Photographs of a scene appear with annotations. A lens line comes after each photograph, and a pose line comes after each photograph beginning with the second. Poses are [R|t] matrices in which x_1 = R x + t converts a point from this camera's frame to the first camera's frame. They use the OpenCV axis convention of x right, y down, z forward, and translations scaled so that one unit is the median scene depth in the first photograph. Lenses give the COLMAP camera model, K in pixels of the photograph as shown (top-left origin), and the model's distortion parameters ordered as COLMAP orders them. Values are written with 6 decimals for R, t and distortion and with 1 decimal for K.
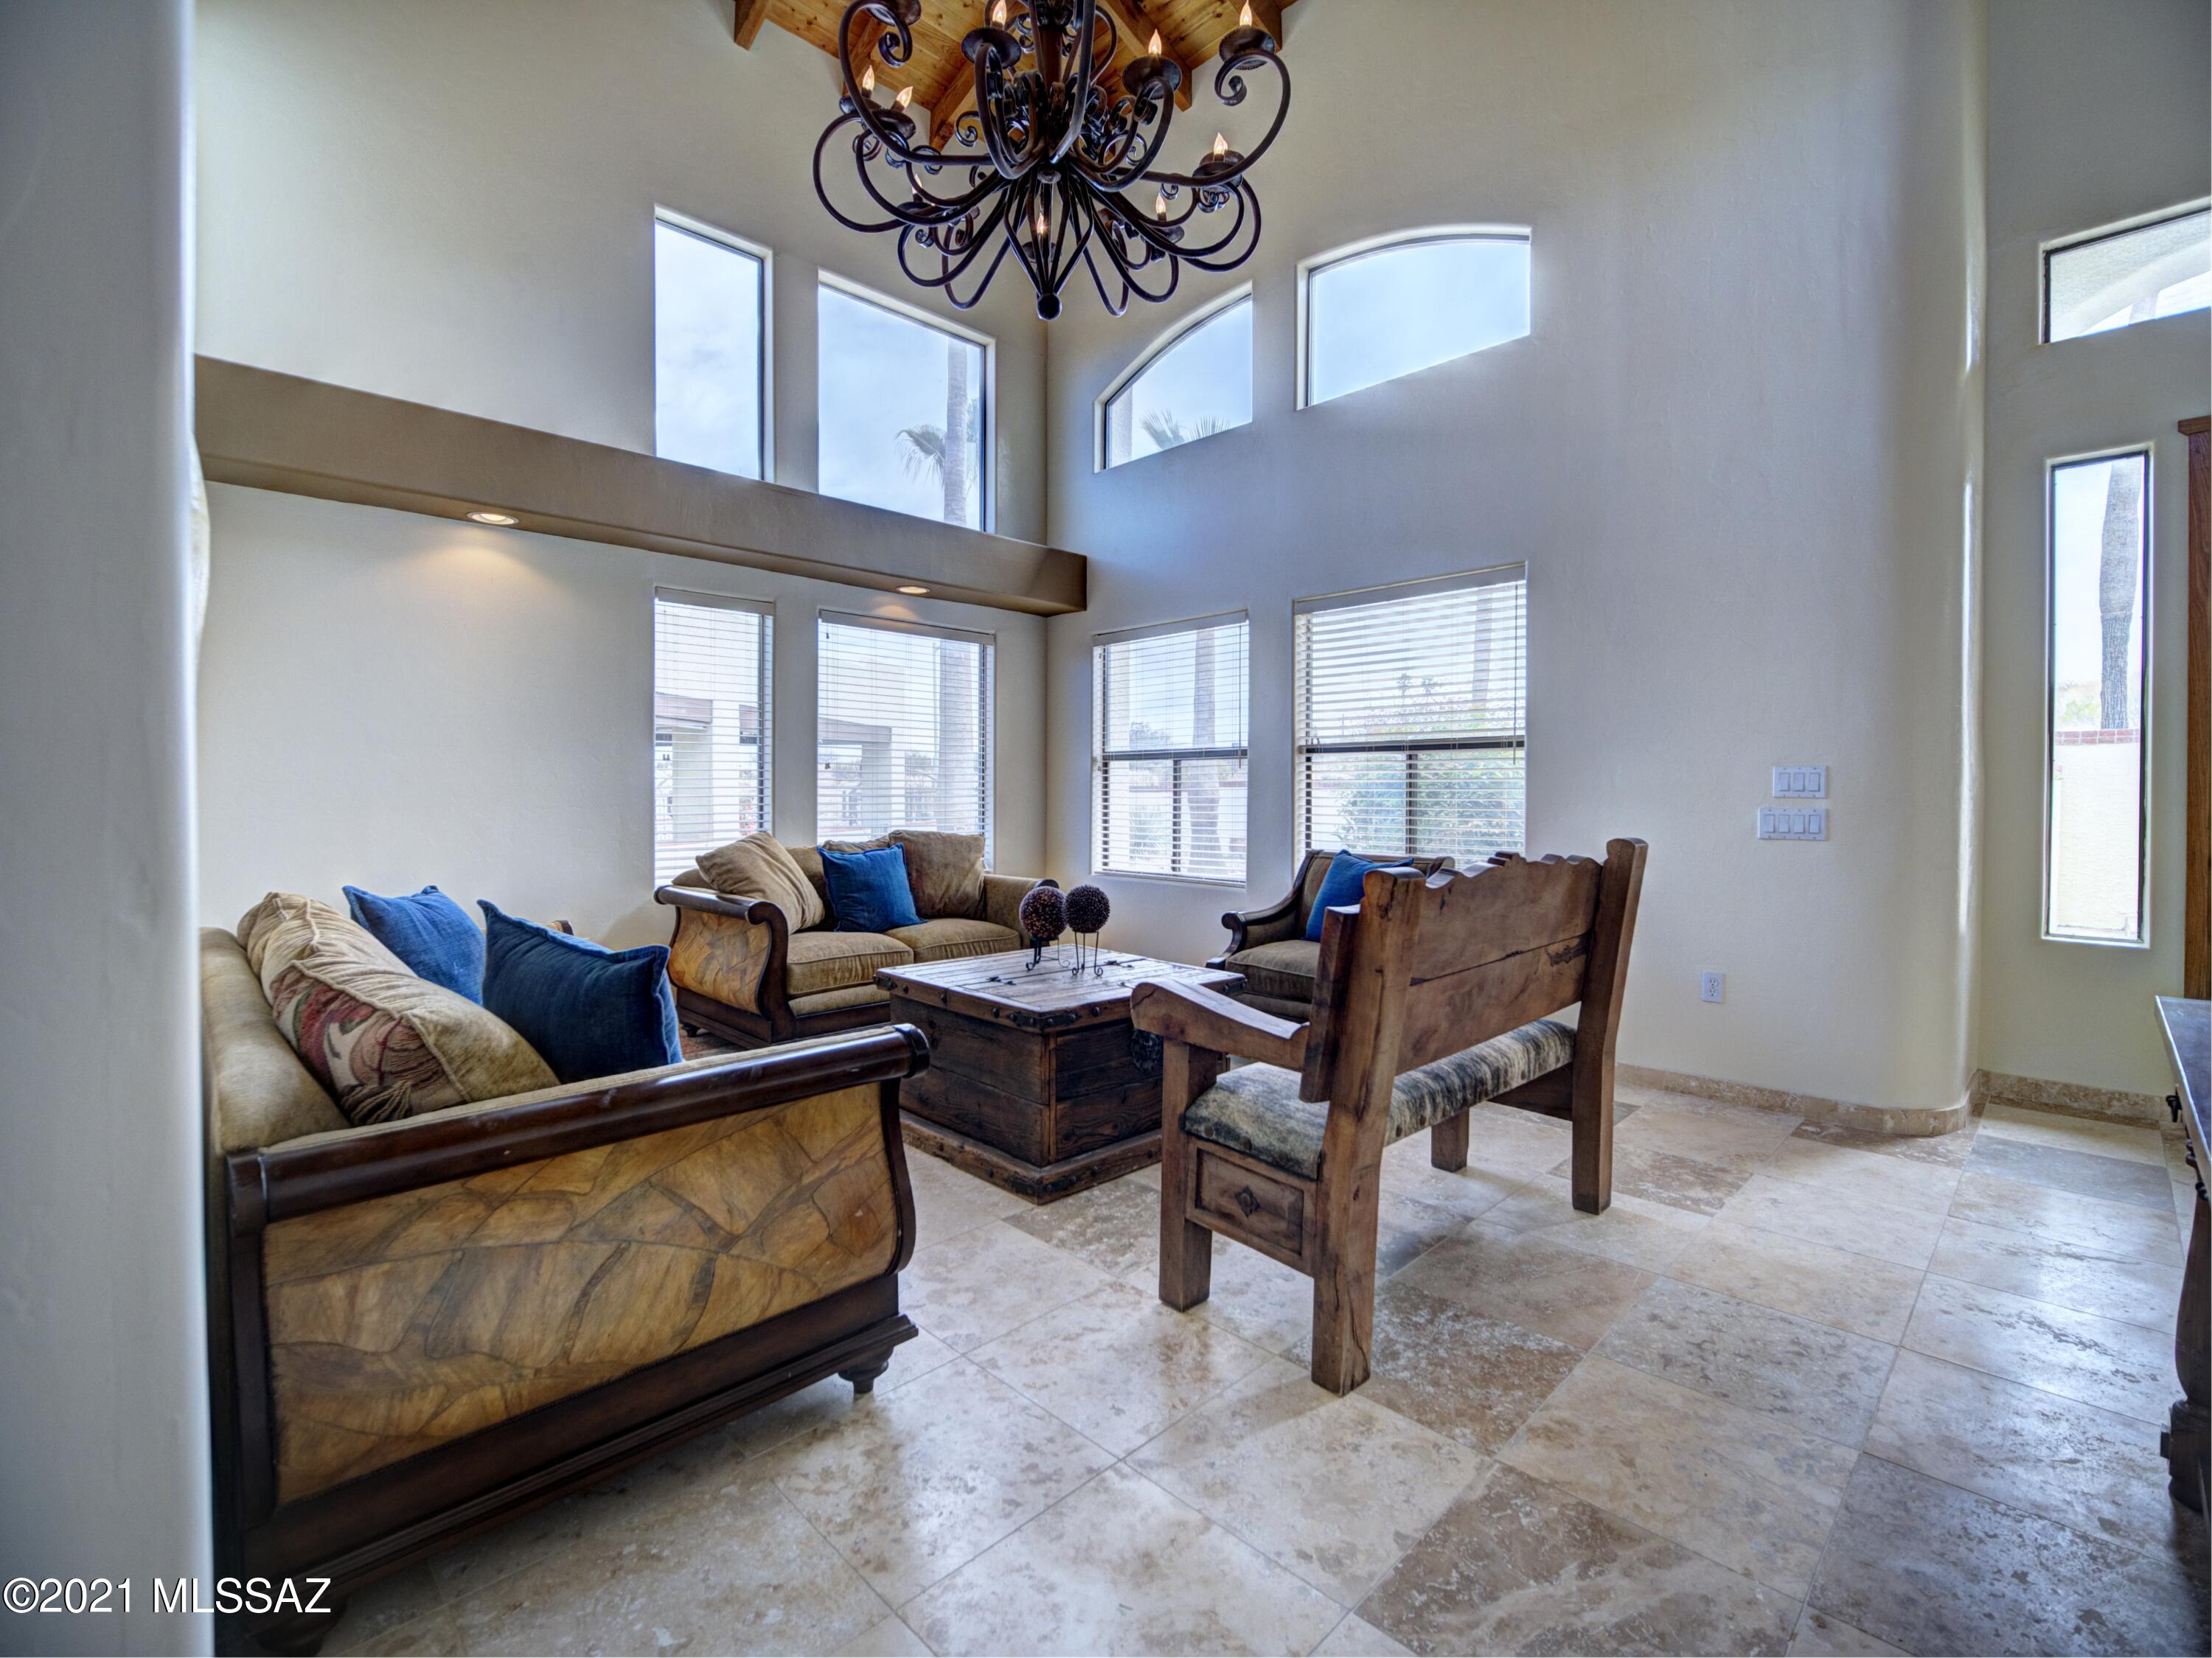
lens RADIAL K [[978.2, 0, 1113.7], [0, 978.2, 812.9], [0, 0, 1]] dist [0.000593, -0.014243]
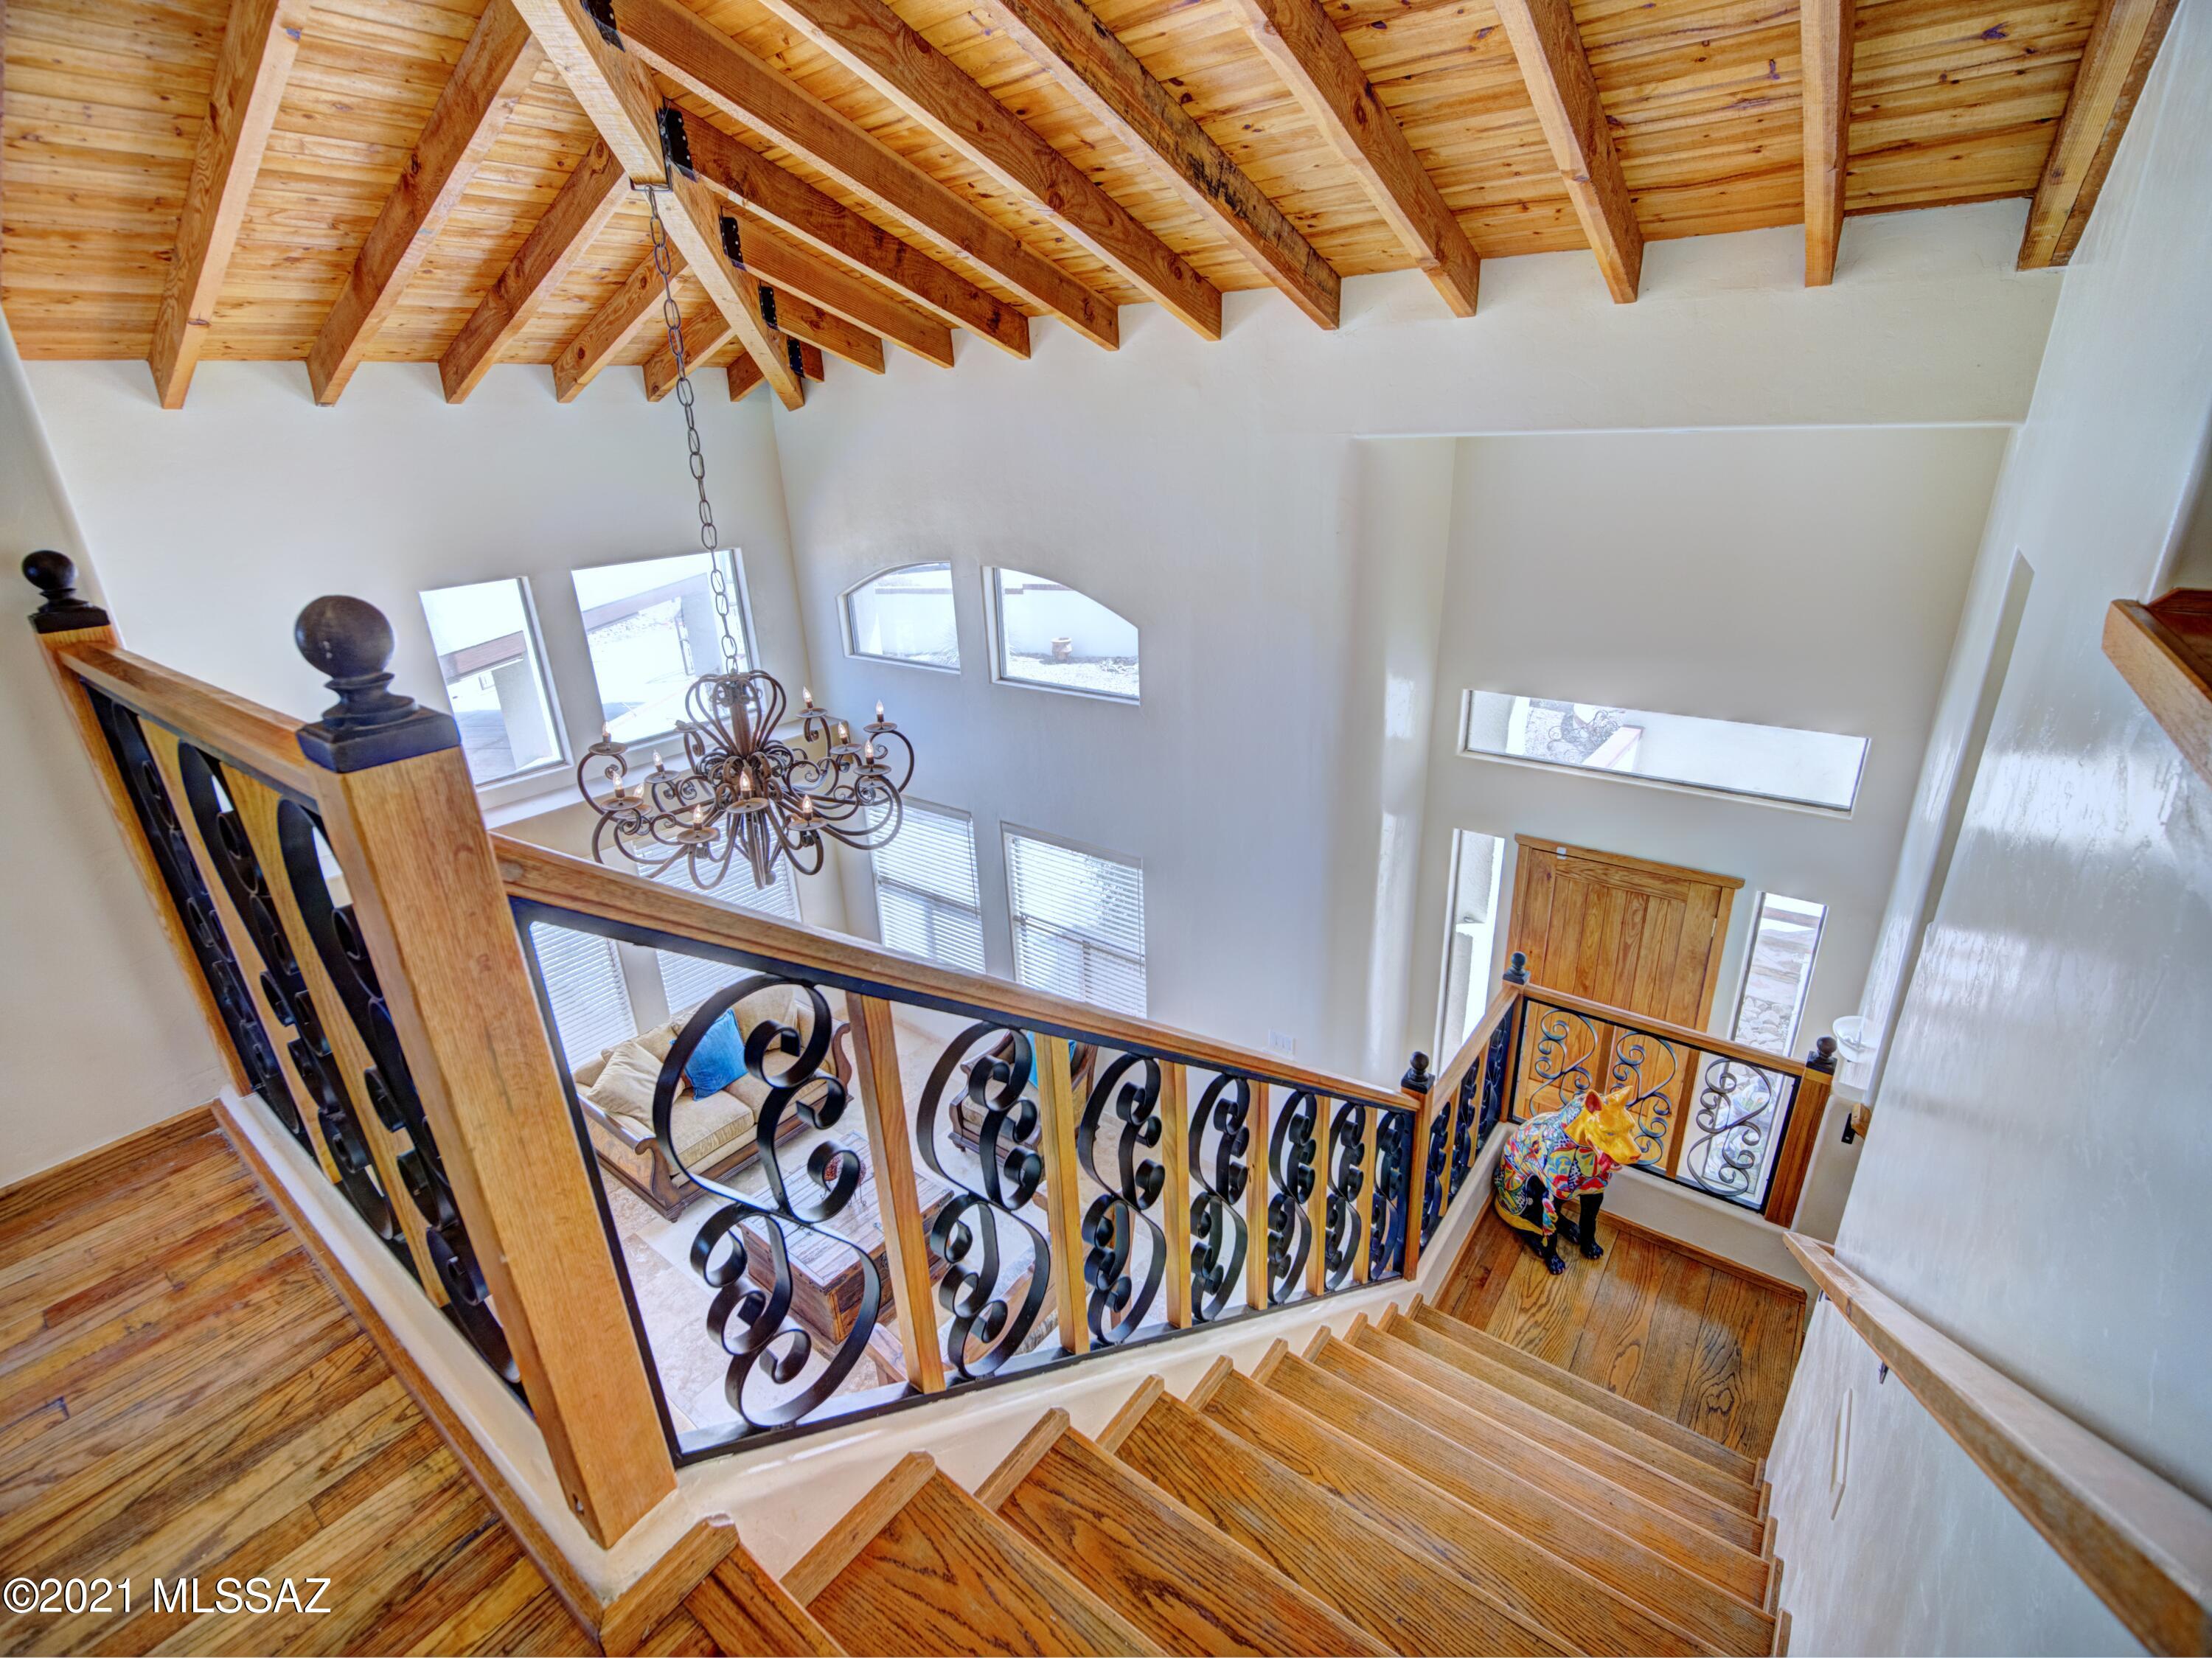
lens RADIAL K [[978.2, 0, 1113.7], [0, 978.2, 812.9], [0, 0, 1]] dist [0.000593, -0.014243]
pose [[0.989841, -0.084508, 0.114339, 0.481284], [0.040692, 0.938932, 0.341687, -1.789807], [-0.136232, -0.333563, 0.932832, -0.708513]]
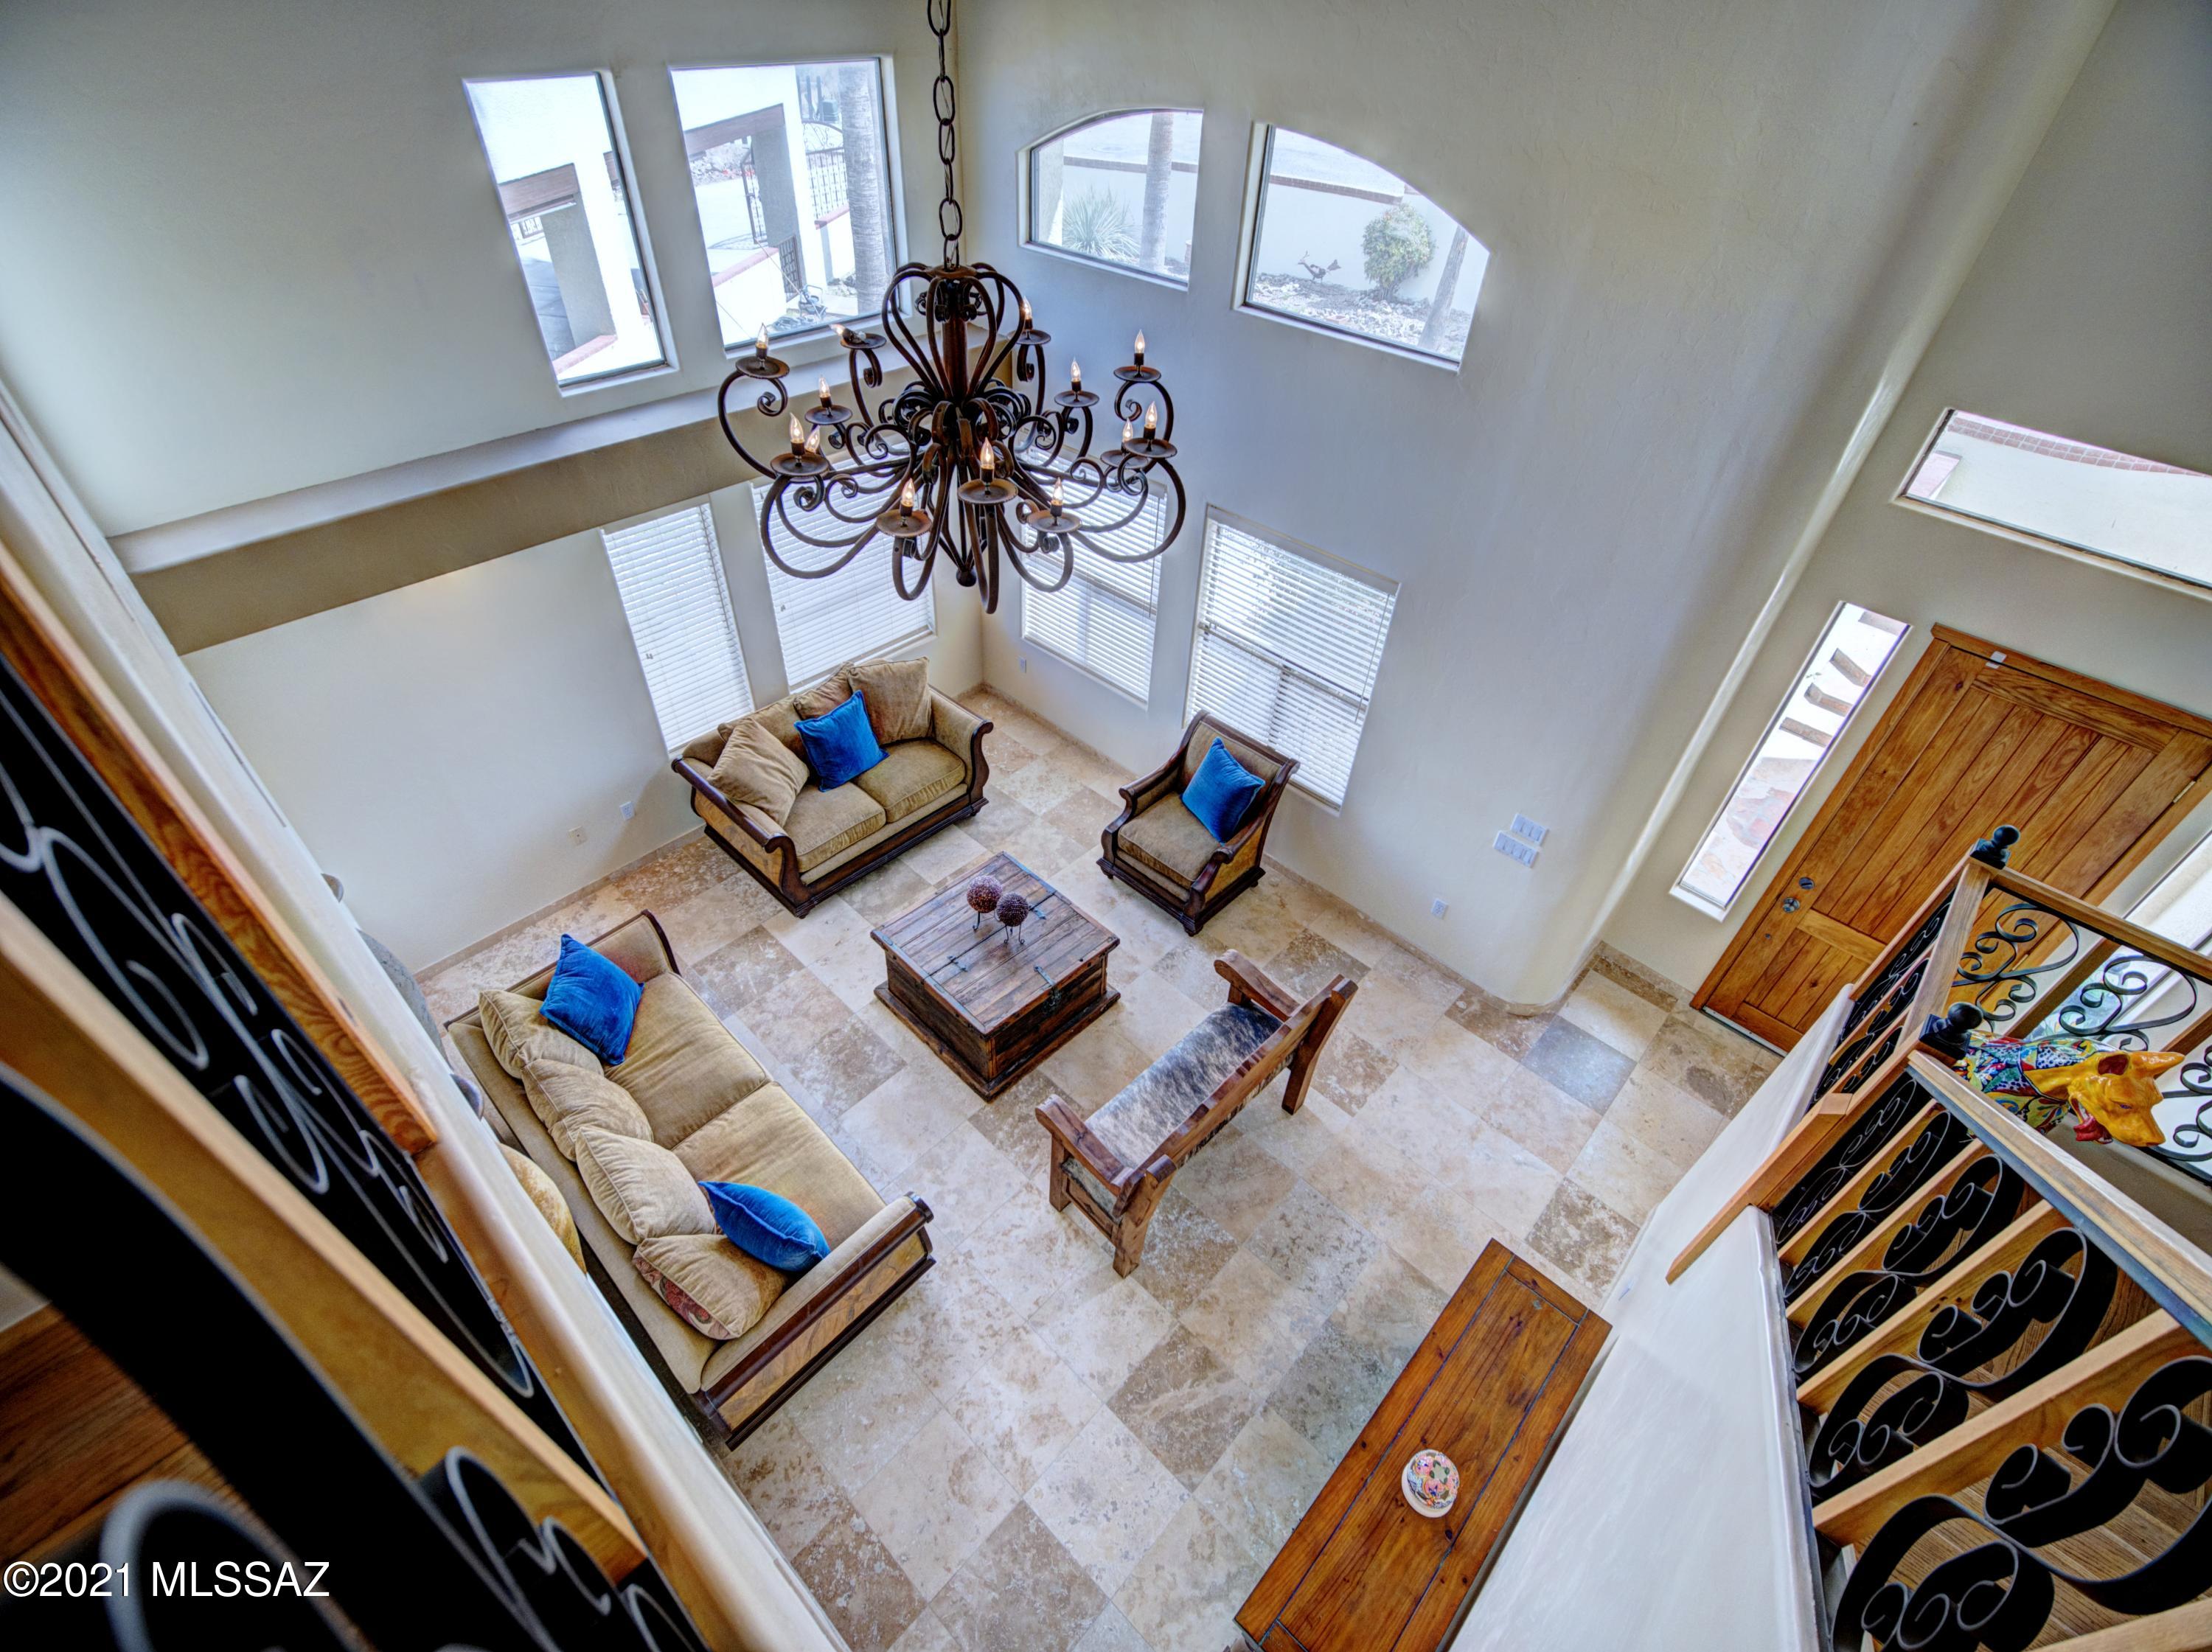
lens RADIAL K [[987.2, 0, 1104.2], [0, 987.2, 811.9], [0, 0, 1]] dist [-0.018728, -0.000491]
pose [[0.998786, 0.008903, 0.048443, 0.063403], [-0.038126, 0.762423, 0.645955, -1.694543], [-0.031183, -0.647018, 0.761837, -0.049336]]
